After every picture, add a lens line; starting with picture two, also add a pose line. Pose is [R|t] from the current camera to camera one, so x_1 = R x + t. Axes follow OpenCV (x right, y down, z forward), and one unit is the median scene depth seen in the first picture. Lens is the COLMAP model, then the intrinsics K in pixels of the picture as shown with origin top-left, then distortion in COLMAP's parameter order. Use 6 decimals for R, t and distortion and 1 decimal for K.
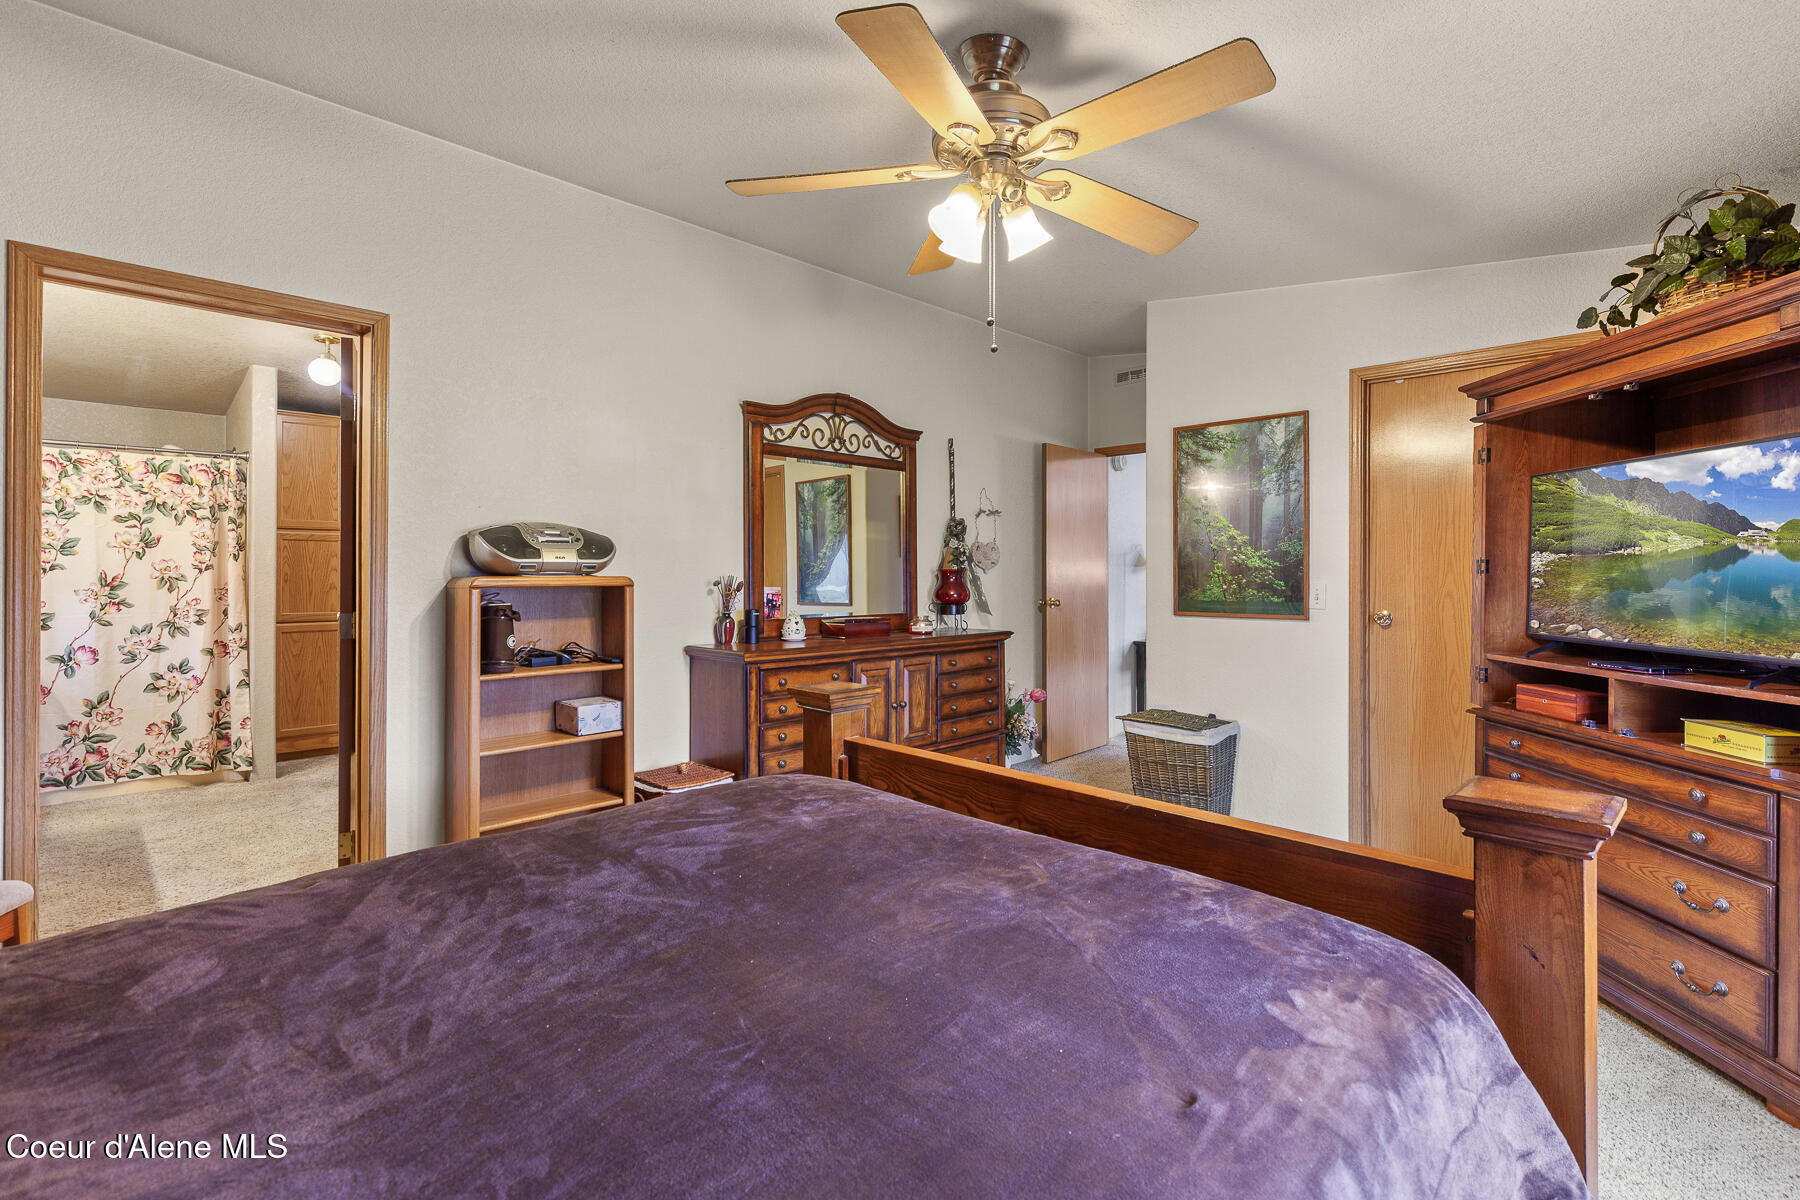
lens RADIAL K [[825.2, 0, 897.1], [0, 825.2, 564.3], [0, 0, 1]] dist [0.004894, -0.000008]
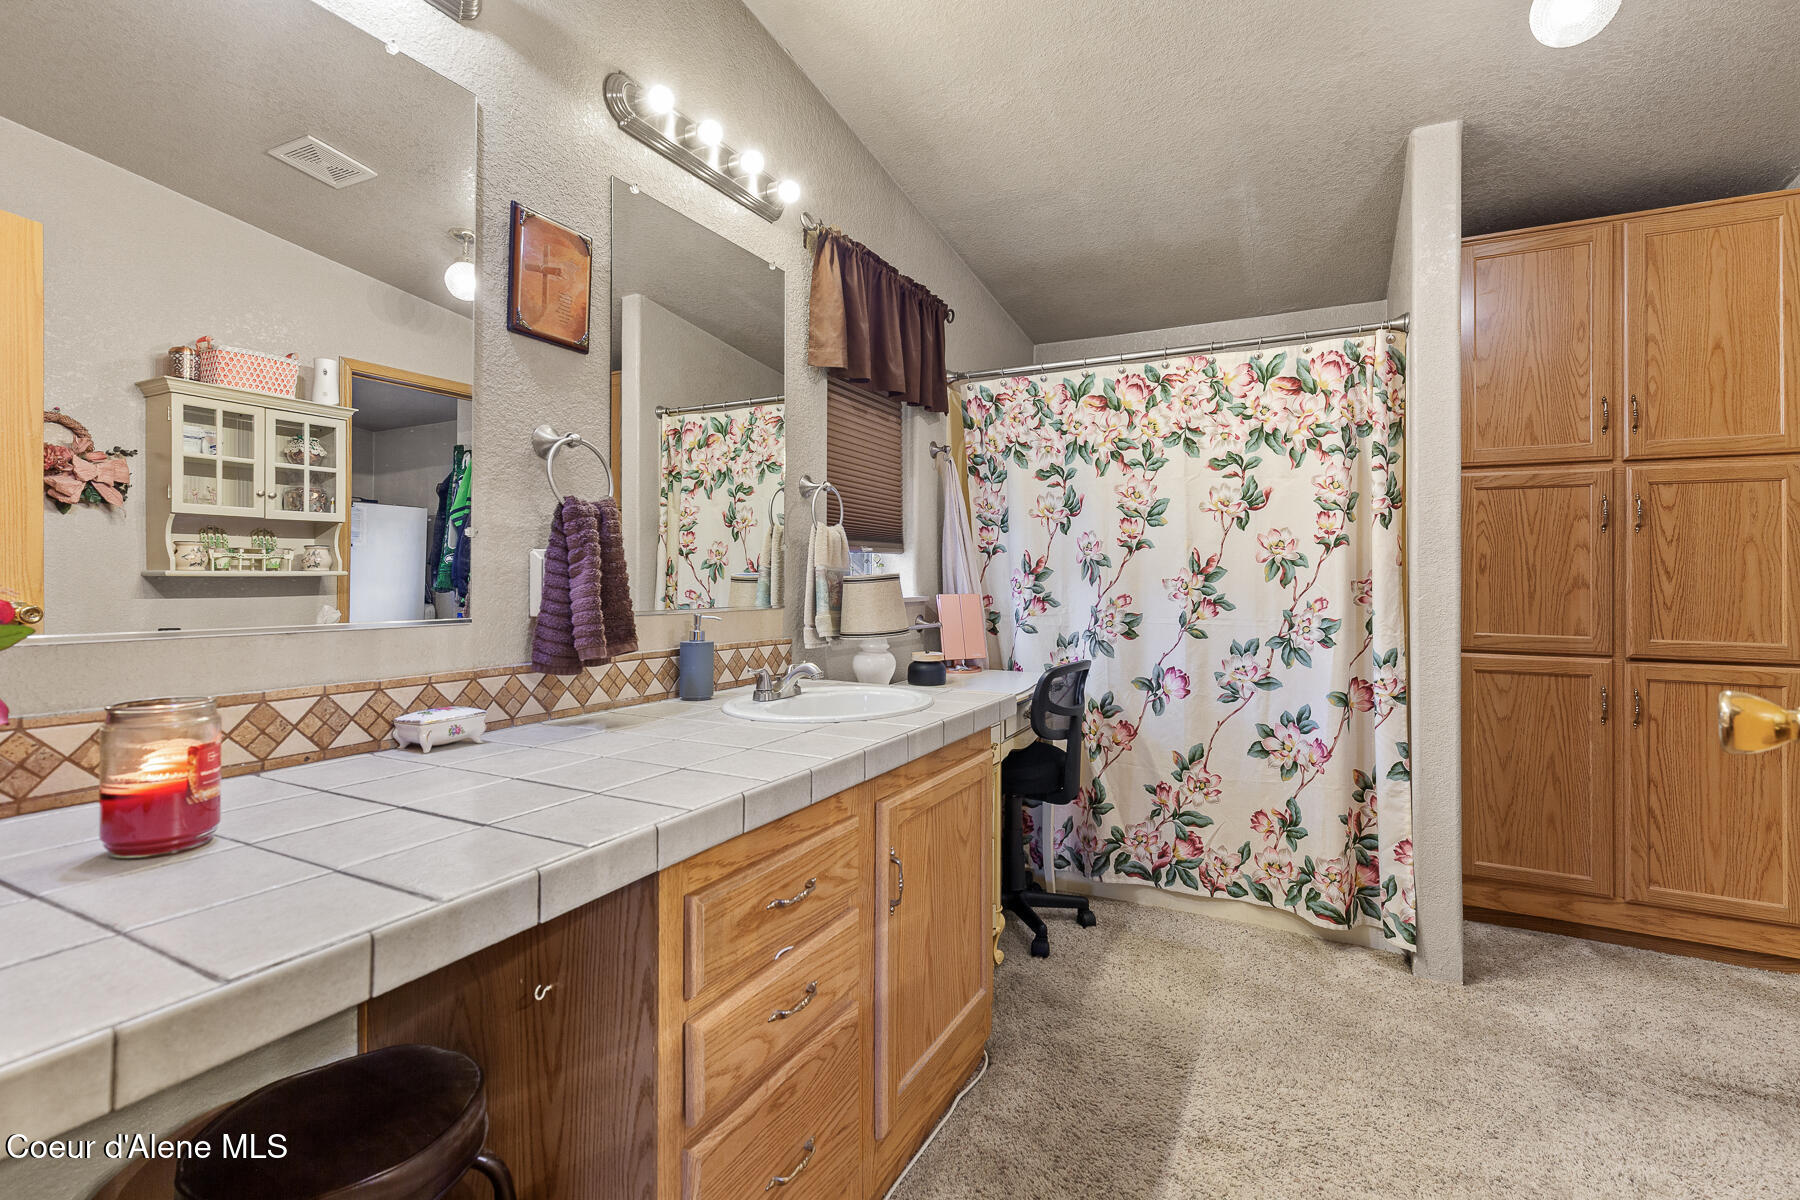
lens RADIAL K [[825.2, 0, 921.7], [0, 825.2, 570.2], [0, 0, 1]] dist [0.004894, -0.000008]
pose [[0.321910, -0.005536, -0.946754, -0.420374], [0.003590, 0.999983, -0.004627, 0.024632], [0.946764, -0.001909, 0.321924, 0.582006]]
